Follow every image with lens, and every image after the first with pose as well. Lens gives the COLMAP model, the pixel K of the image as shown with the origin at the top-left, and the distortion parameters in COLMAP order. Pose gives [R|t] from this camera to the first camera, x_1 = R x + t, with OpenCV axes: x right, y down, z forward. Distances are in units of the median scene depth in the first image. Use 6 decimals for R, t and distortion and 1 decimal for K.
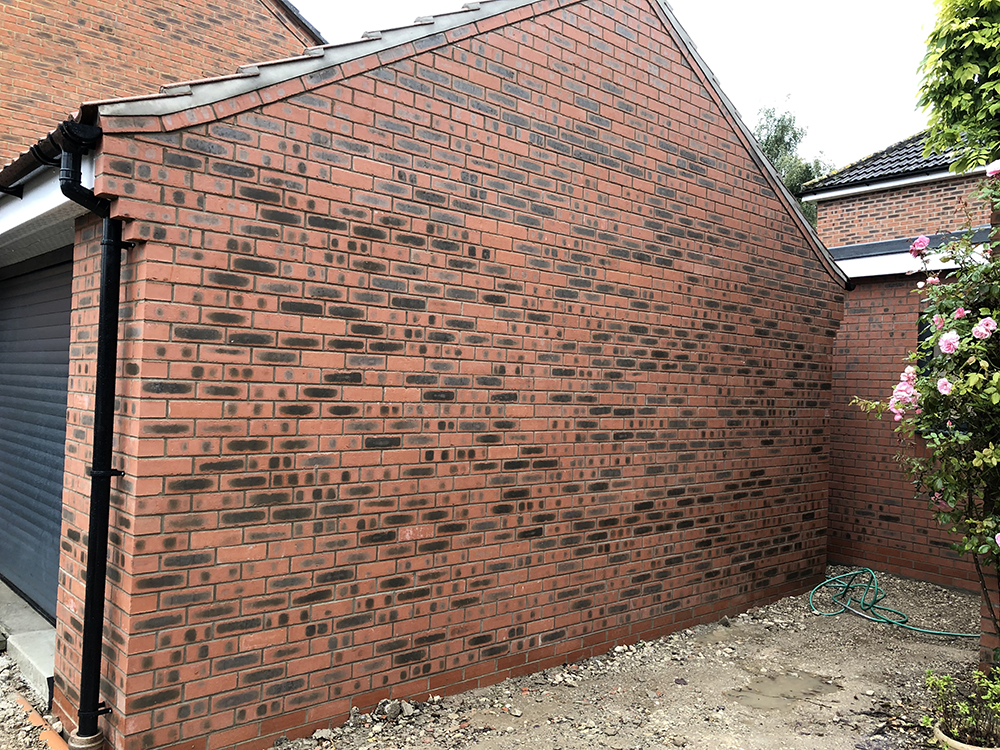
lens RADIAL K [[823.0, 0, 498.5], [0, 823.0, 364.8], [0, 0, 1]] dist [0.013257, -0.004391]
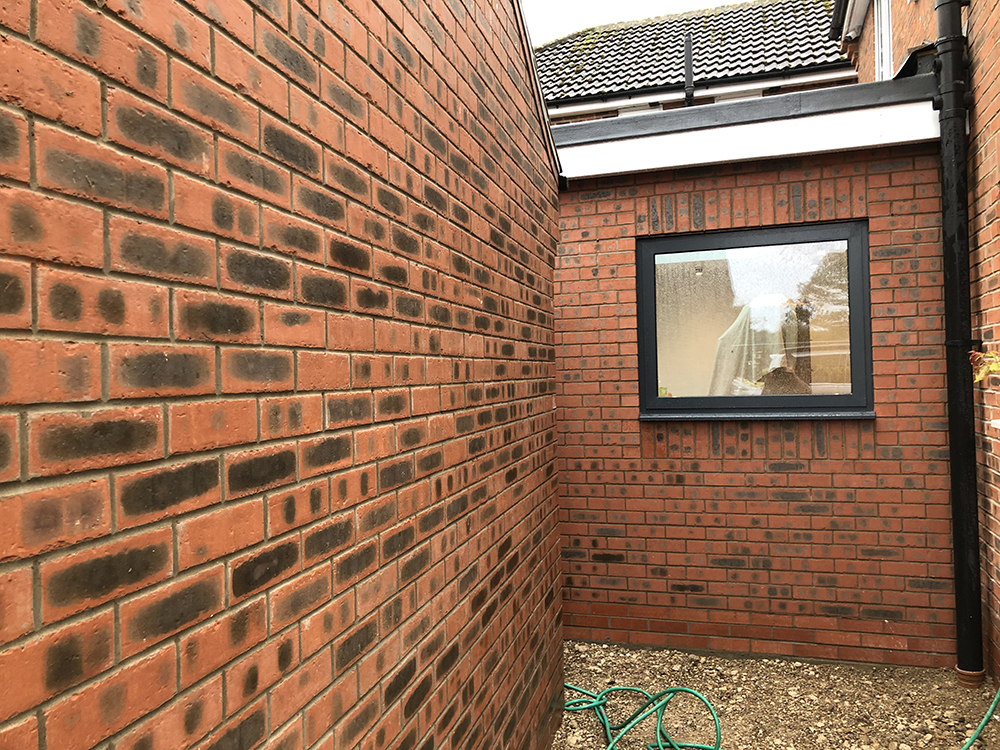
lens RADIAL K [[823.0, 0, 498.5], [0, 823.0, 364.8], [0, 0, 1]] dist [0.013257, -0.004391]
pose [[0.825608, -0.050217, 0.562006, 0.068412], [0.042644, 0.998736, 0.026593, 0.020817], [-0.562631, 0.002011, 0.826706, 0.707091]]
